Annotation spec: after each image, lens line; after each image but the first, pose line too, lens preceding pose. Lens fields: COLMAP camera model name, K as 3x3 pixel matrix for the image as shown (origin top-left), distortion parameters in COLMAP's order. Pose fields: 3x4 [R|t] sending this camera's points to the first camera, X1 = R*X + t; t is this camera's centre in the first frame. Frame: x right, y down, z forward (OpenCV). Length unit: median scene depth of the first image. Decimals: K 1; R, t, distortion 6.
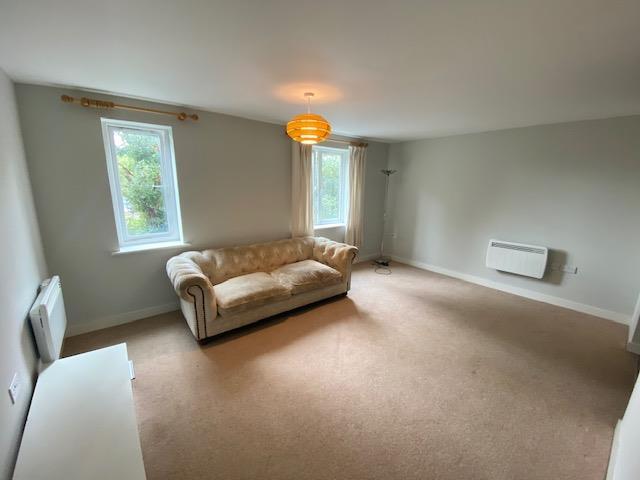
lens RADIAL K [[257.9, 0, 321.9], [0, 257.9, 243.0], [0, 0, 1]] dist [0.034999, -0.028688]
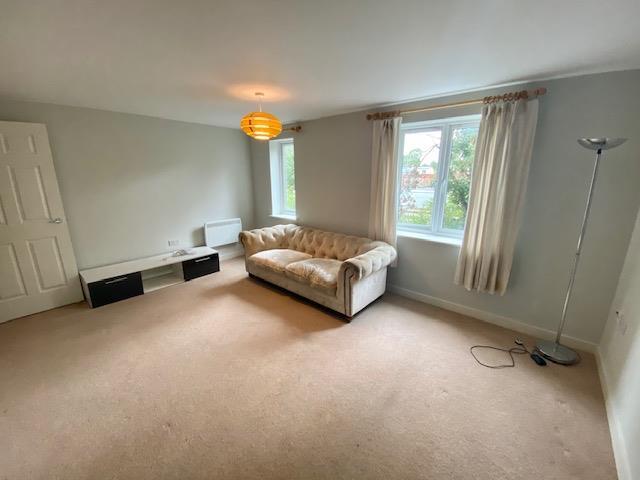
lens RADIAL K [[257.9, 0, 321.9], [0, 257.9, 243.0], [0, 0, 1]] dist [0.034999, -0.028688]
pose [[0.189728, 0.244082, -0.951014, 0.744237], [-0.212247, 0.955900, 0.202993, -0.157898], [0.958621, 0.163336, 0.233167, 0.688548]]
